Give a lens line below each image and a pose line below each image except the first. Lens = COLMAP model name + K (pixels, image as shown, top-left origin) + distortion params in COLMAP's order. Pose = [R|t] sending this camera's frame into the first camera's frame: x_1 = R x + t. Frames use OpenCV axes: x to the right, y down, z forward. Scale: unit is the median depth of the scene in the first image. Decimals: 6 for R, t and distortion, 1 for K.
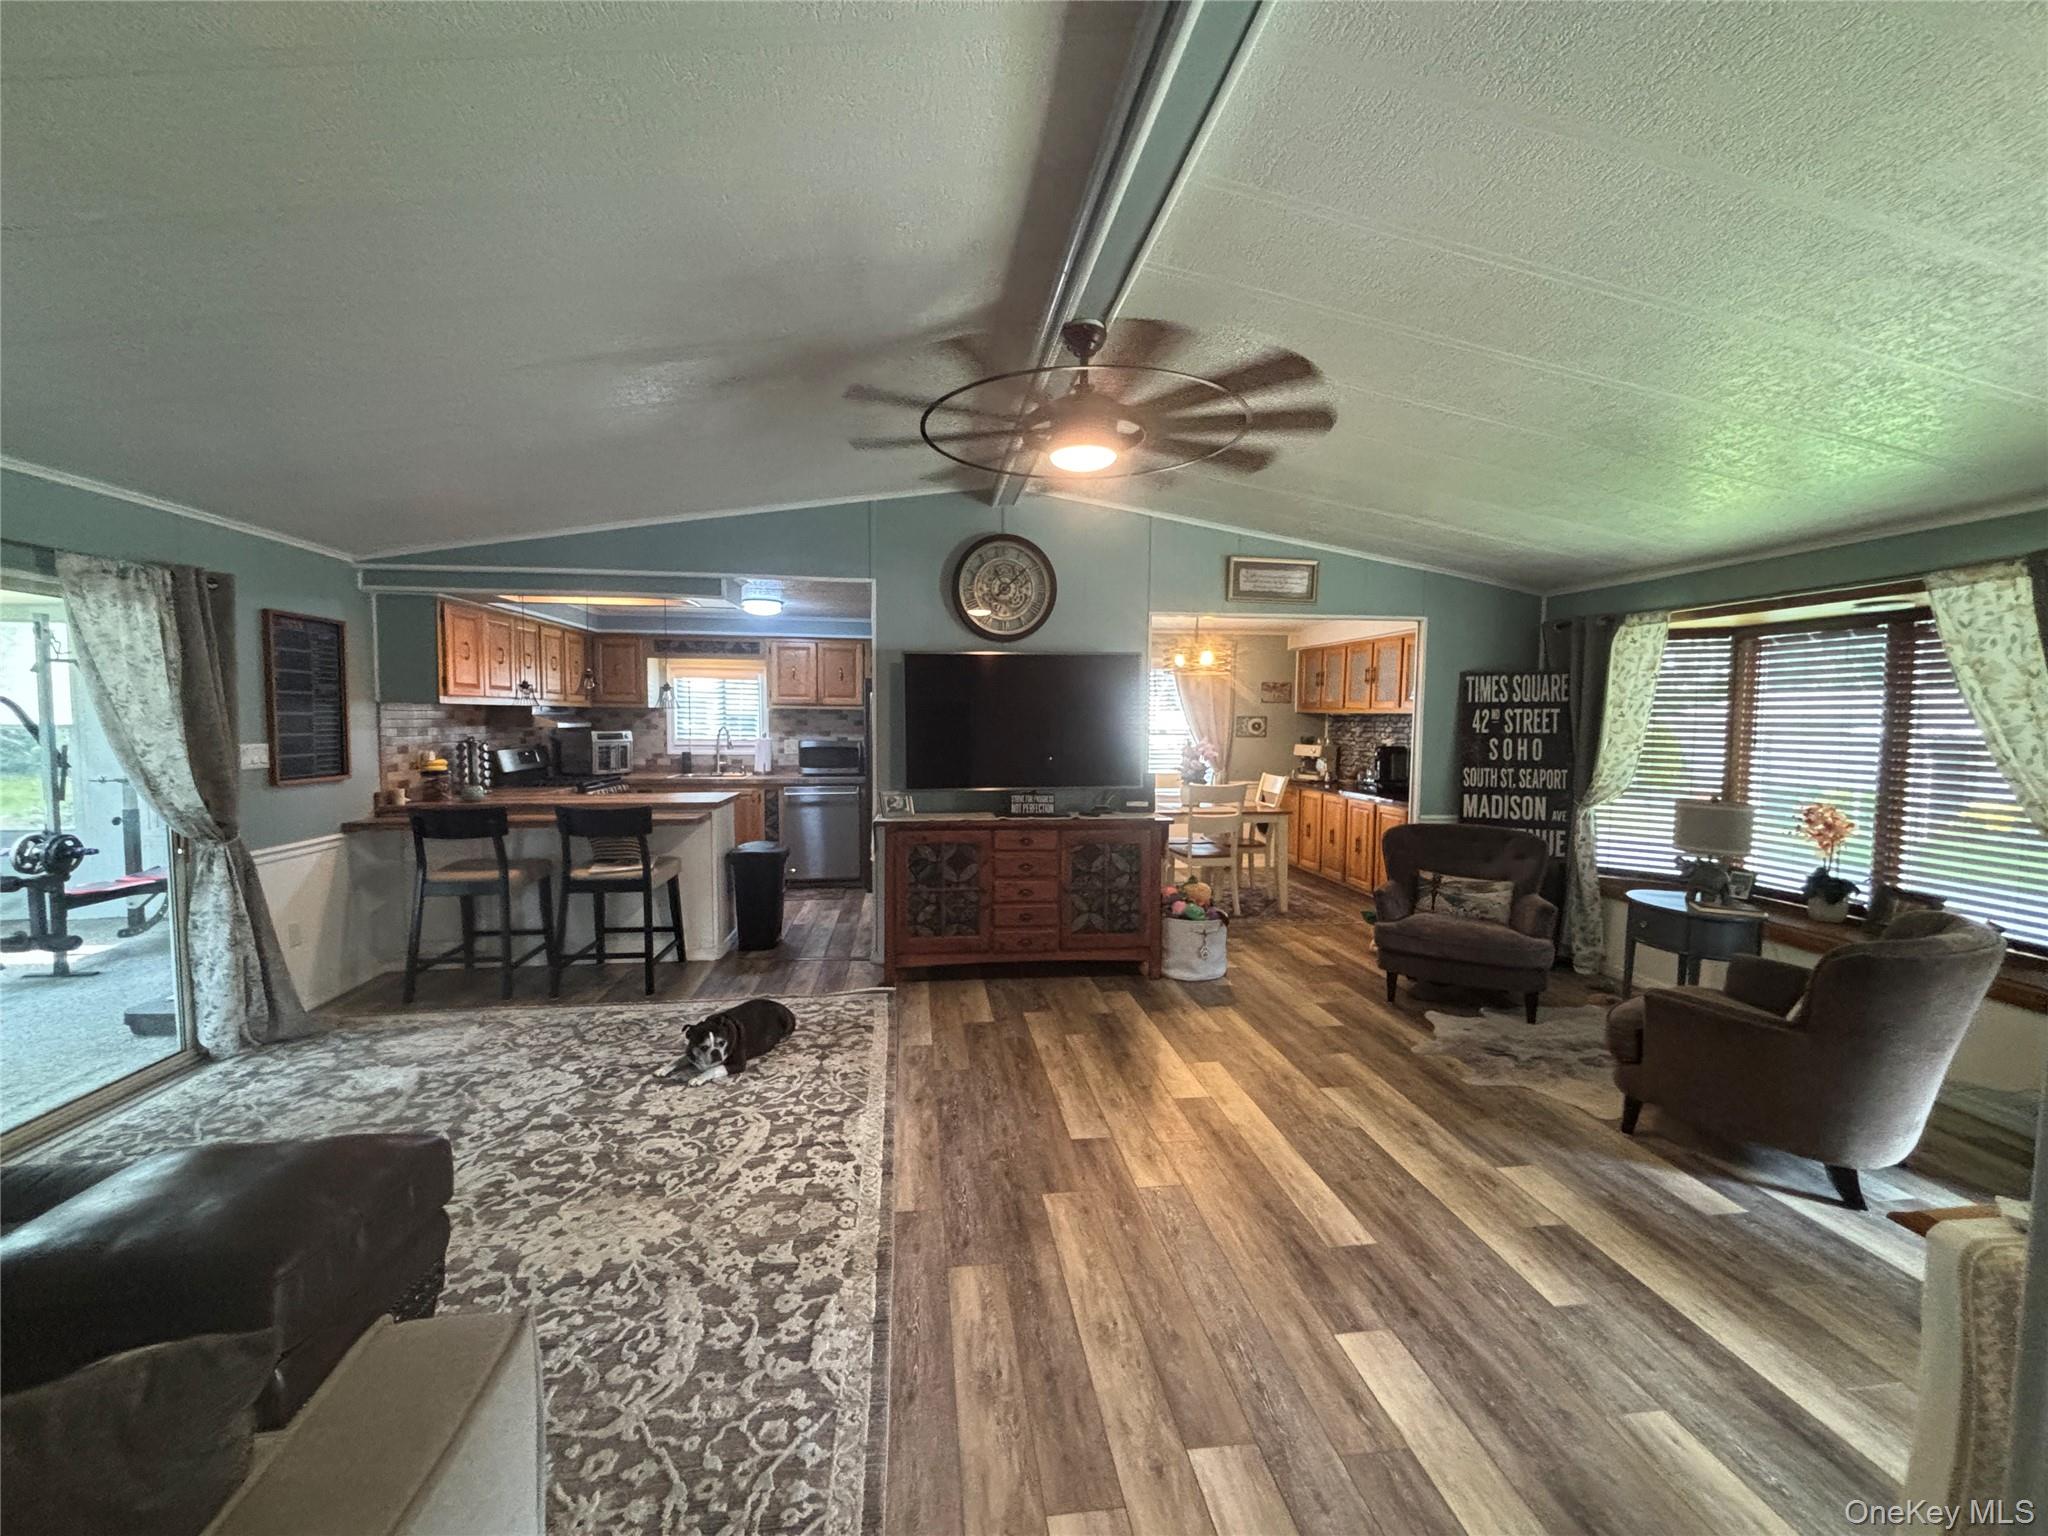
lens RADIAL K [[830.0, 0, 1022.4], [0, 830.0, 765.6], [0, 0, 1]] dist [-0.000474, 0.000461]
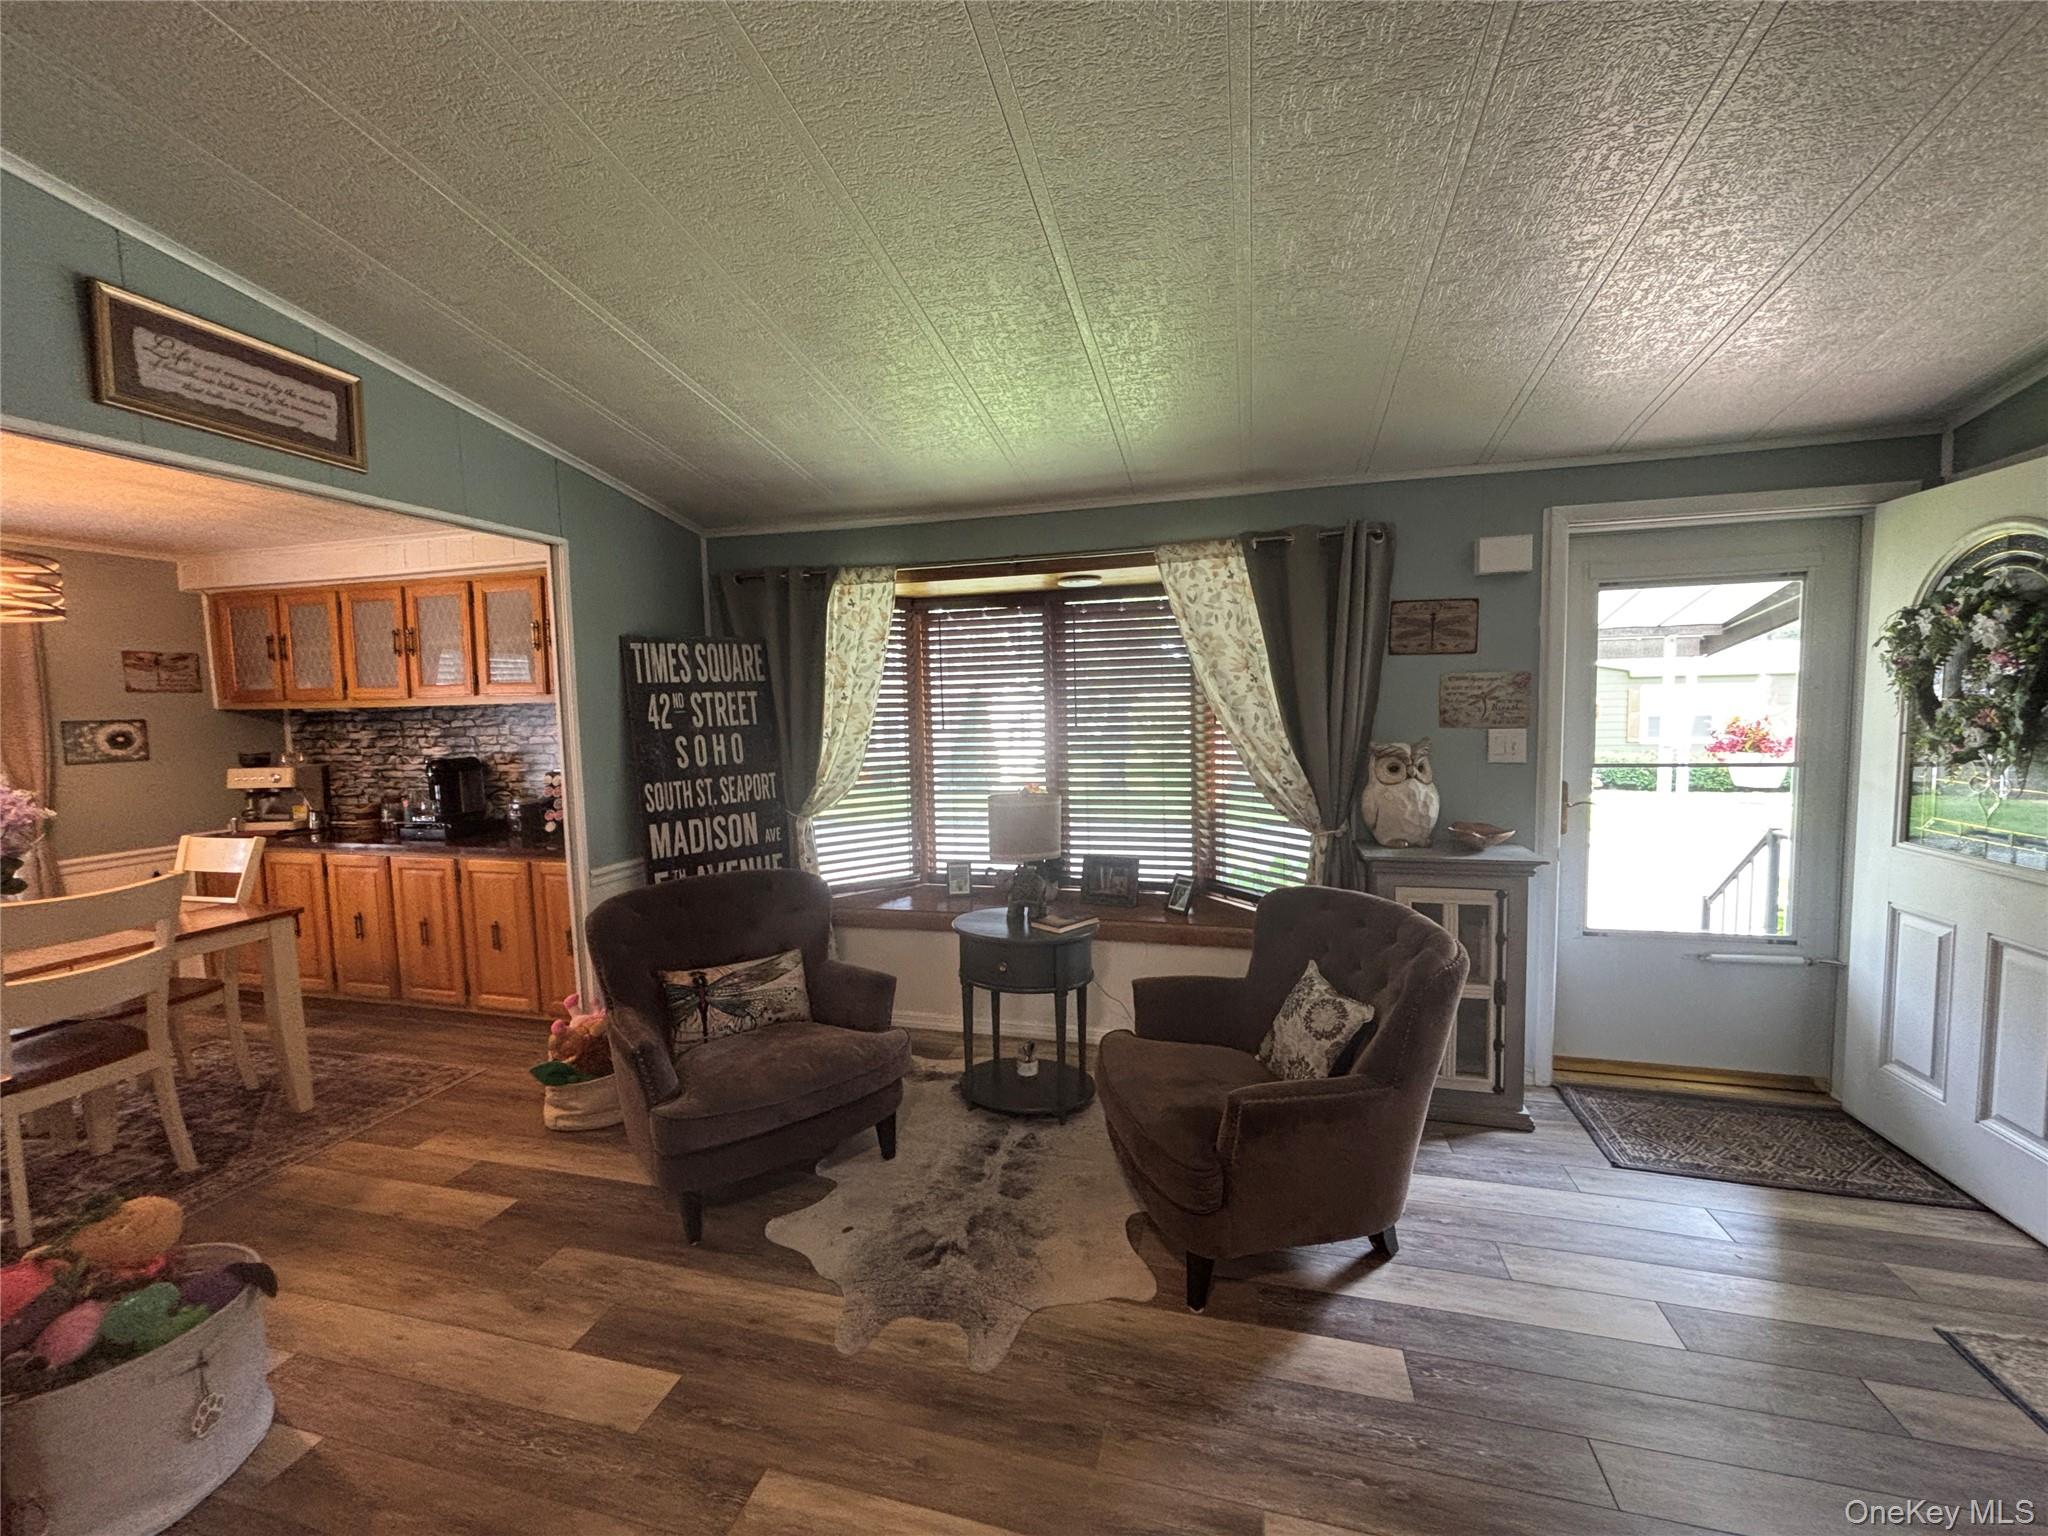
lens RADIAL K [[830.0, 0, 1023.8], [0, 830.0, 765.6], [0, 0, 1]] dist [-0.000474, 0.000461]
pose [[0.387528, -0.091129, 0.917343, 0.080021], [0.084226, 0.994440, 0.063207, -0.041793], [-0.918002, 0.052770, 0.393049, 0.706570]]
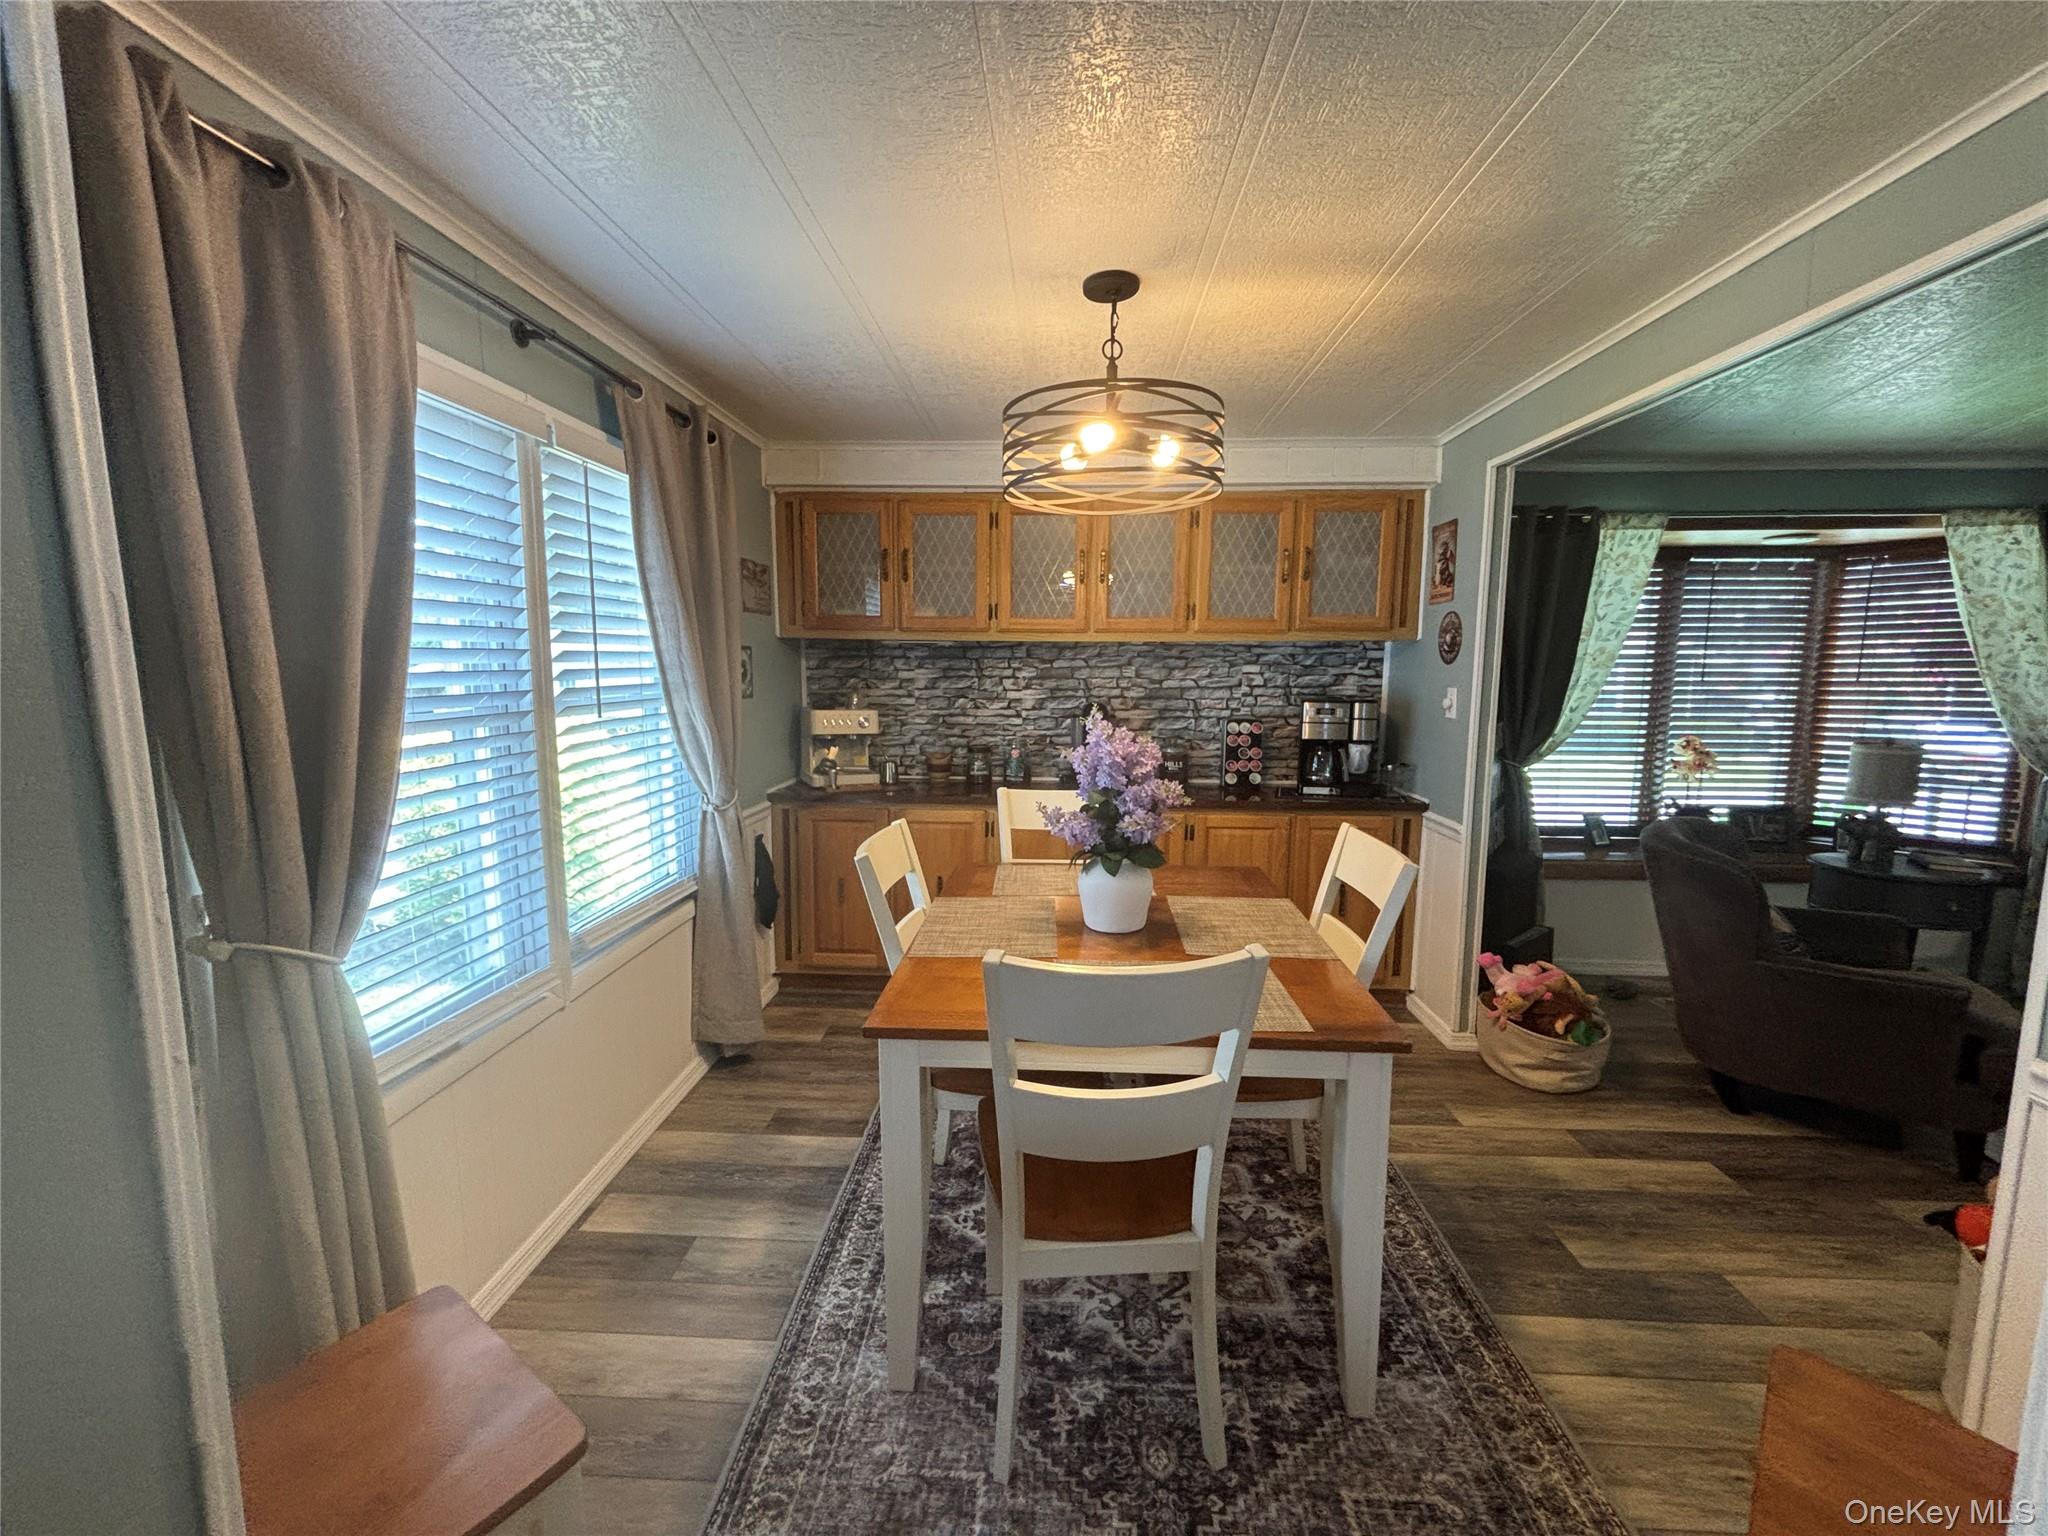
lens RADIAL K [[830.0, 0, 1031.4], [0, 830.0, 760.0], [0, 0, 1]] dist [-0.000474, 0.000461]
pose [[0.190763, -0.124194, 0.973748, -0.190662], [0.059755, 0.991594, 0.114764, -0.098130], [-0.979816, 0.036294, 0.196580, 1.793805]]
